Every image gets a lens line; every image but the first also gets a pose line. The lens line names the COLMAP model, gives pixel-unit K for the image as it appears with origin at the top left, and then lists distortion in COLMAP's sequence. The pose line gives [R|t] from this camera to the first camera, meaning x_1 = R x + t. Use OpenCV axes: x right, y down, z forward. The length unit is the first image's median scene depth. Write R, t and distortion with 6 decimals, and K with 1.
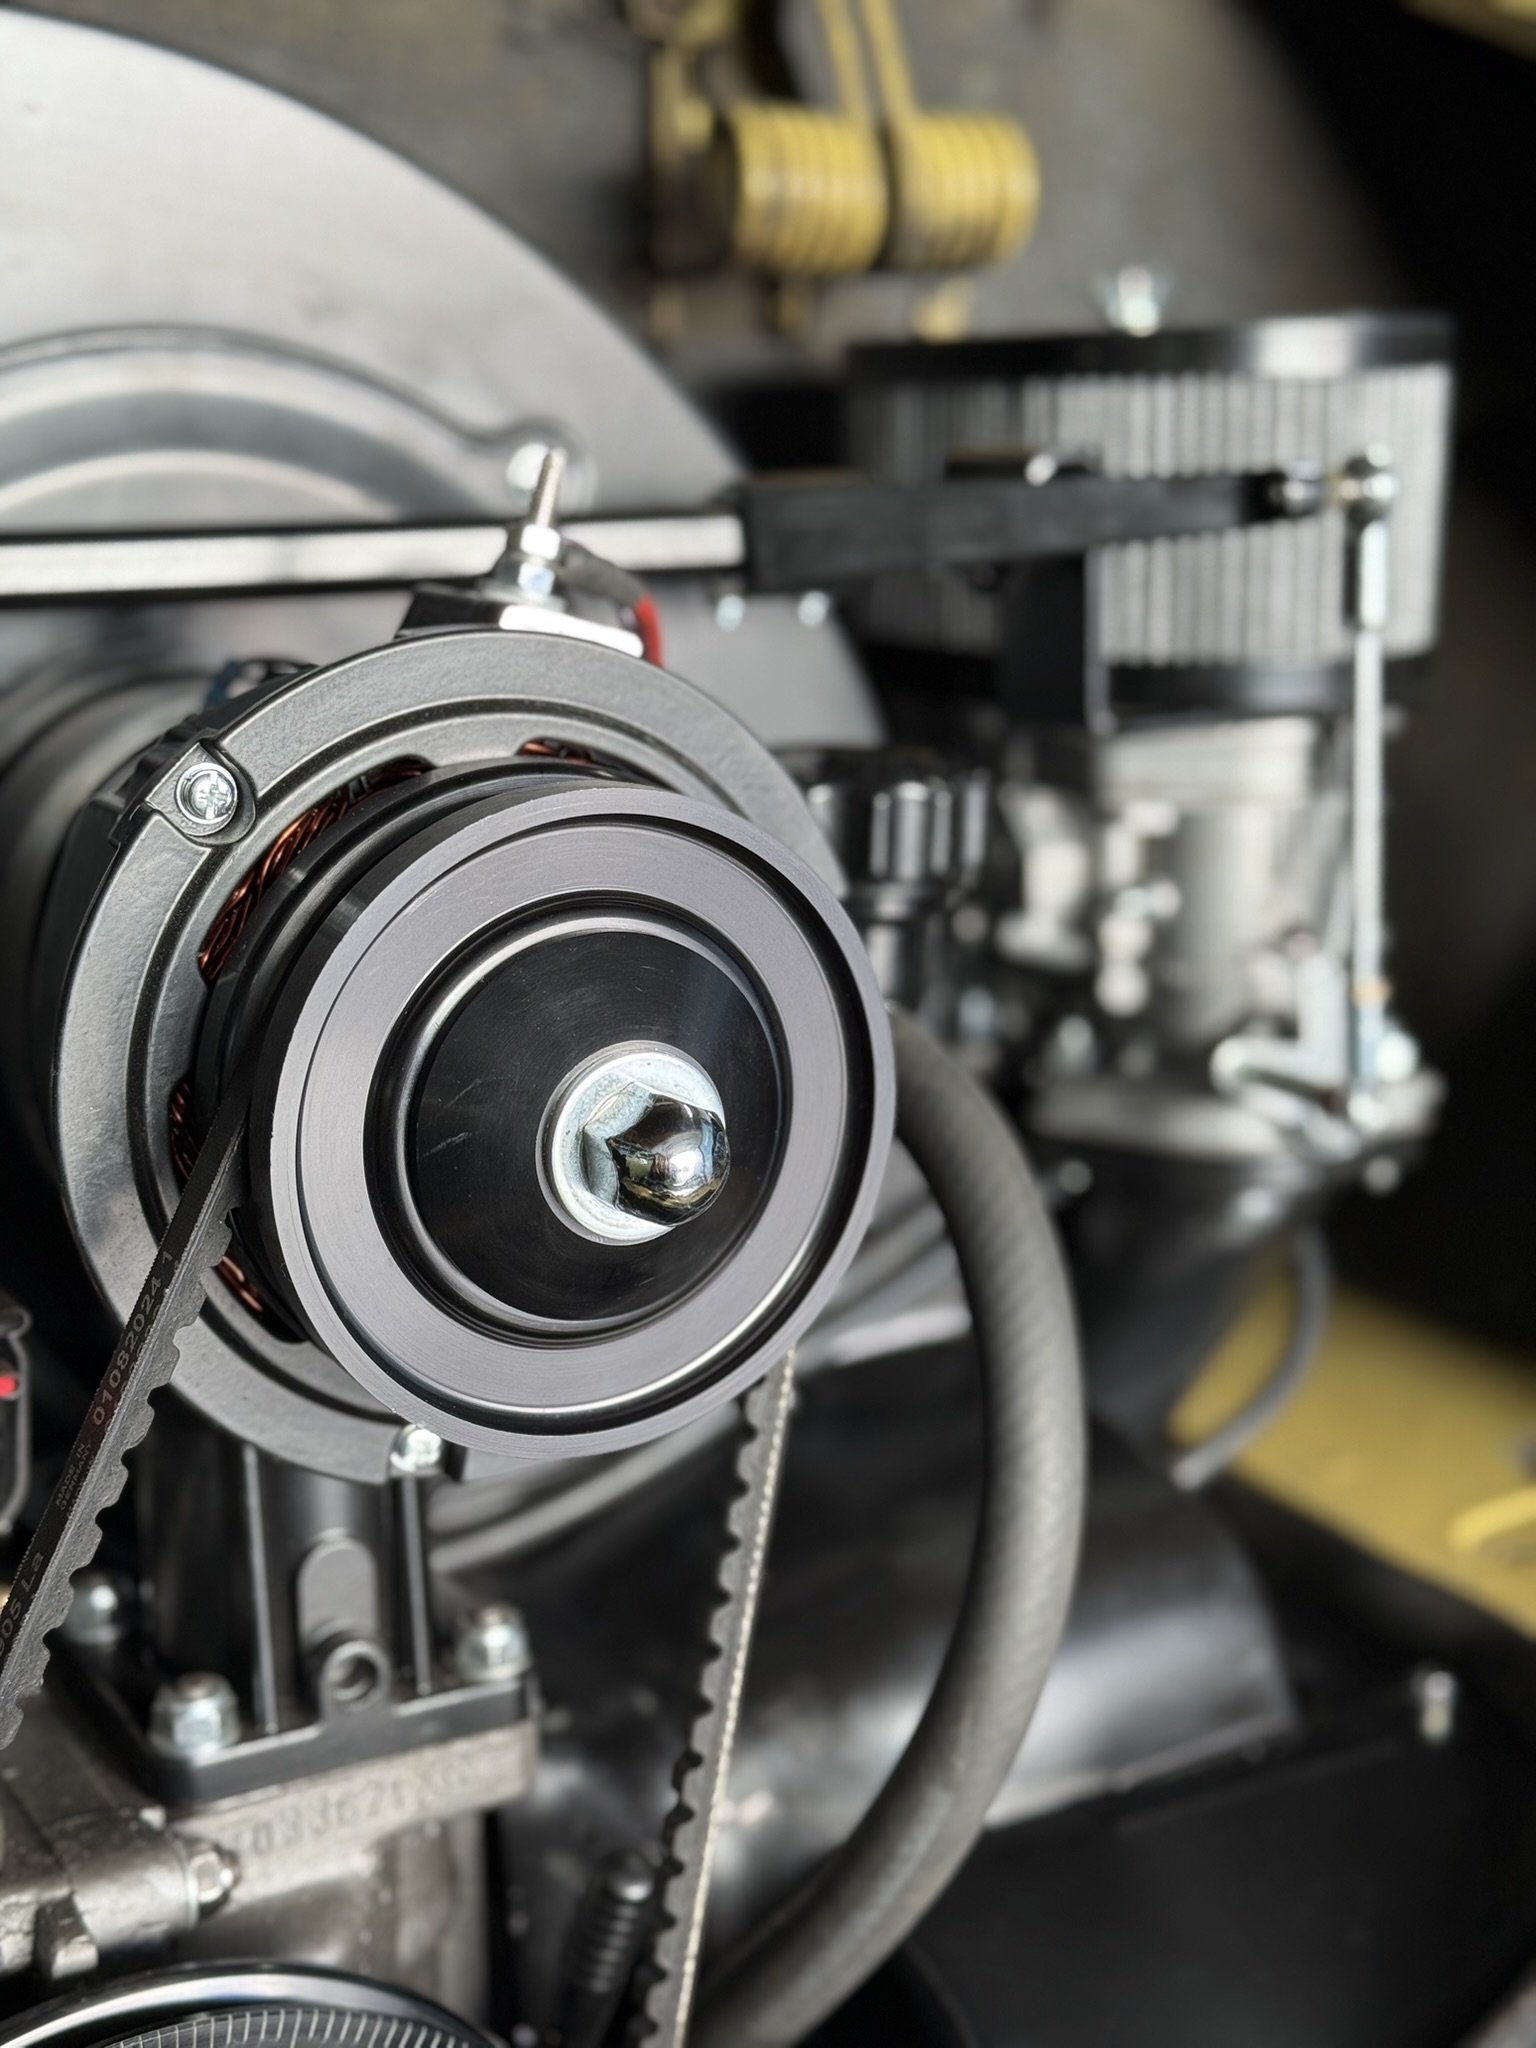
lens RADIAL K [[2920.7, 0, 768.0], [0, 2920.7, 1024.0], [0, 0, 1]] dist [0.202431, -0.491852]
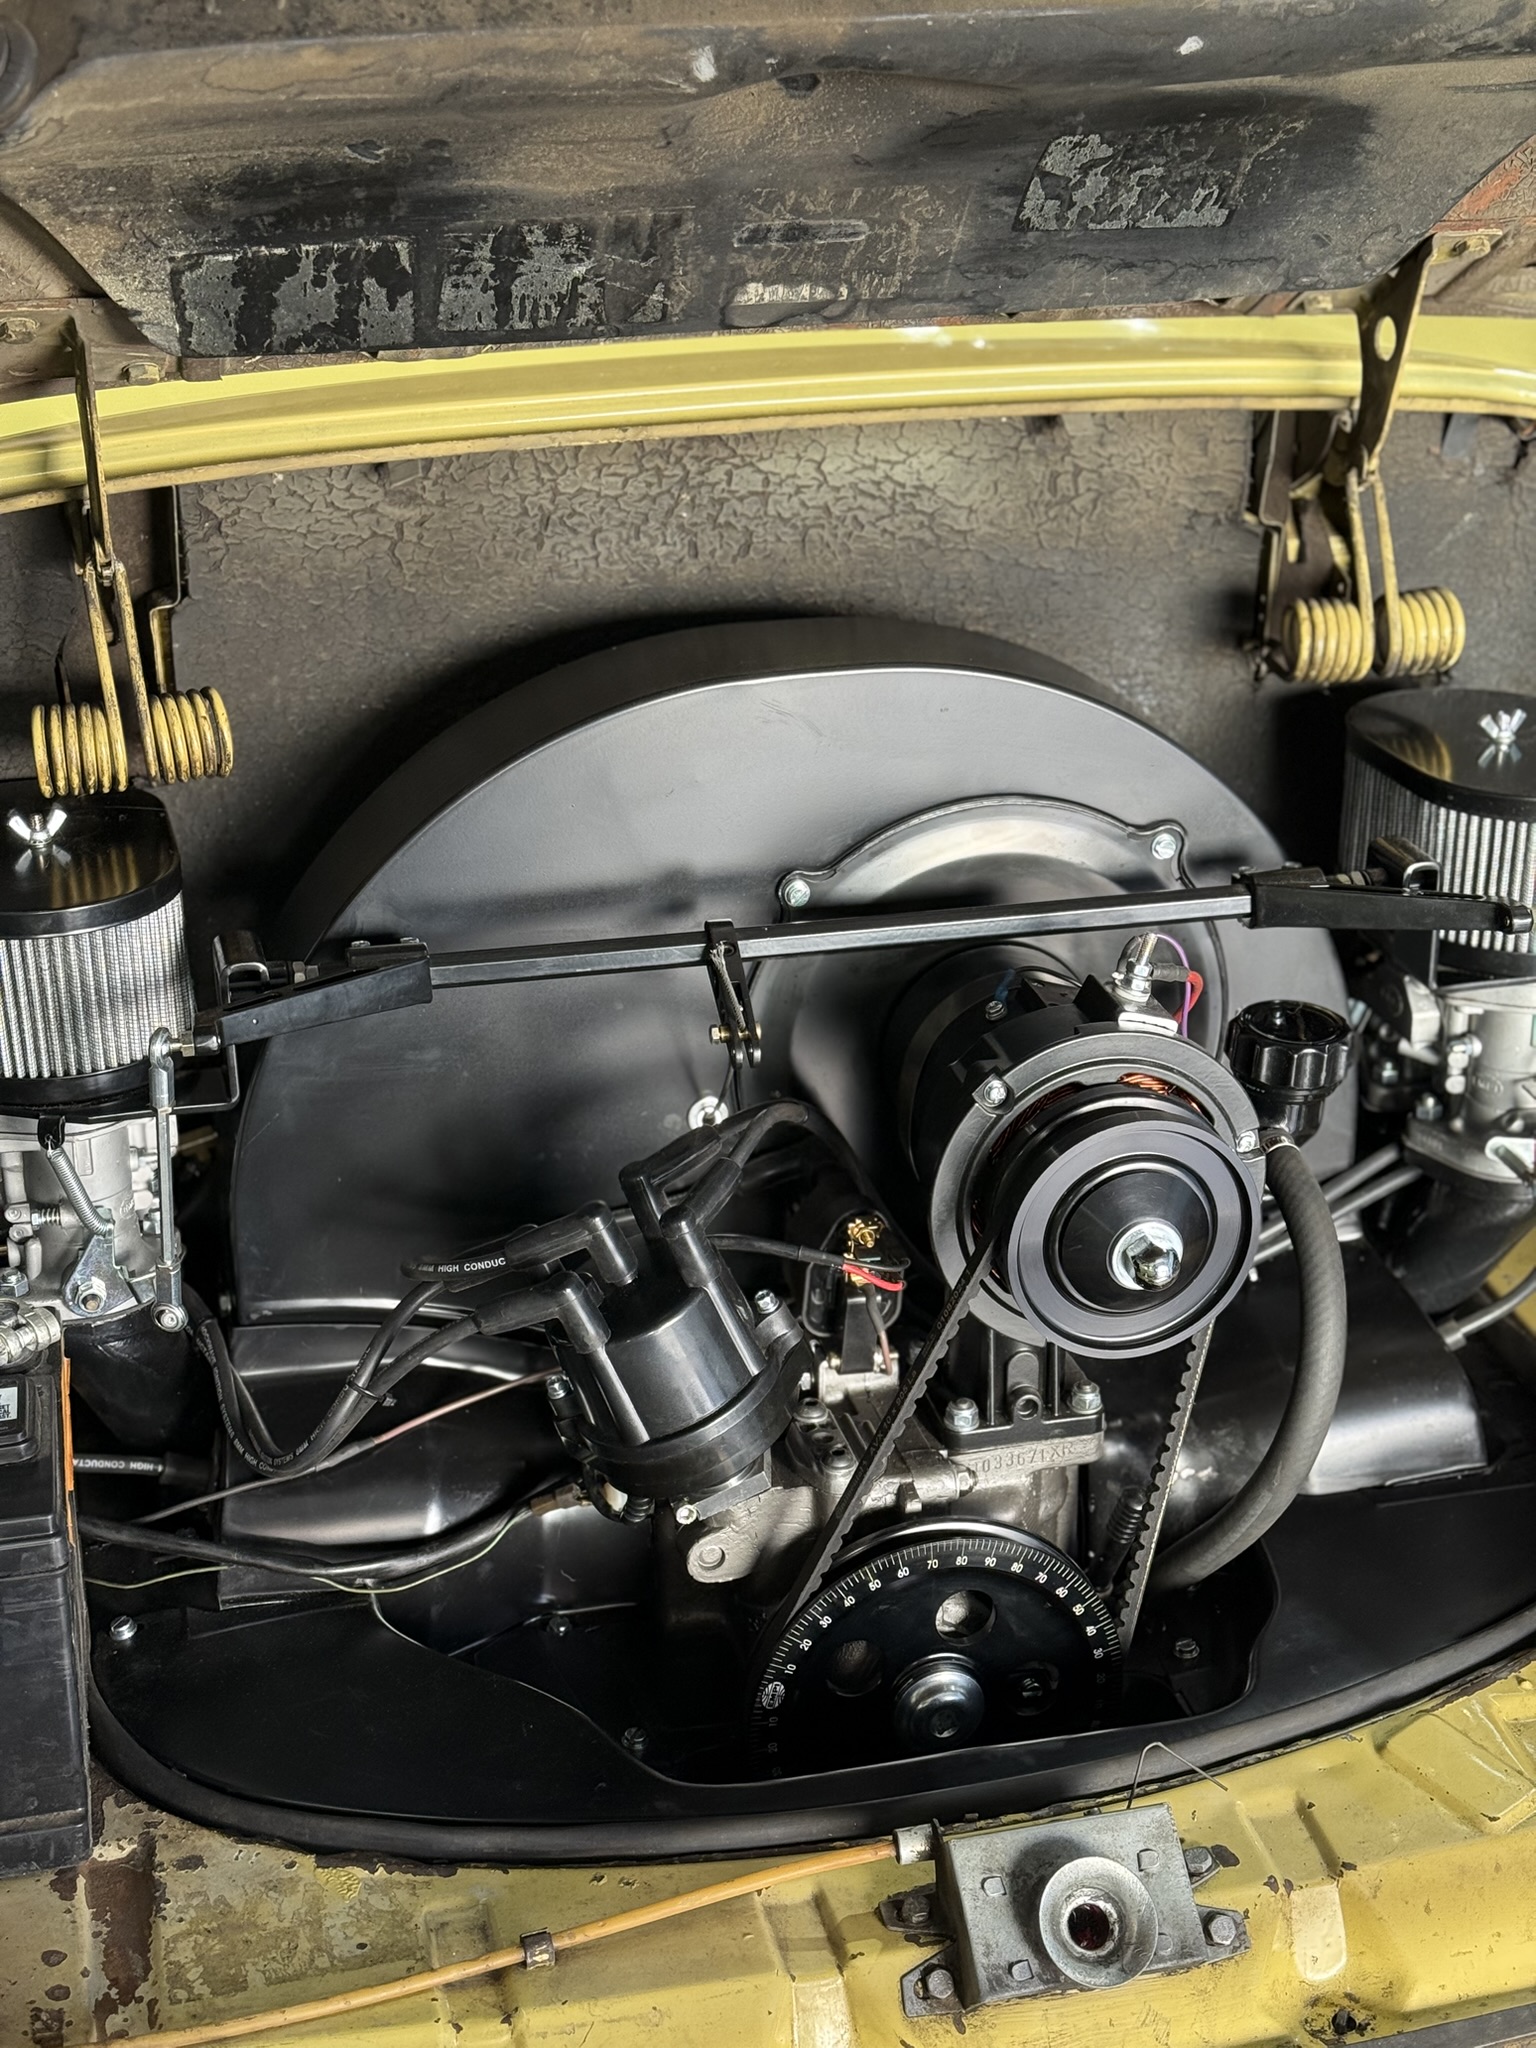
lens RADIAL K [[2920.7, 0, 768.0], [0, 2920.7, 1024.0], [0, 0, 1]] dist [0.202431, -0.491852]
pose [[0.965901, 0.109260, -0.234730, 0.186228], [-0.063832, 0.979104, 0.193081, -0.543263], [0.250921, -0.171514, 0.952692, -1.301502]]
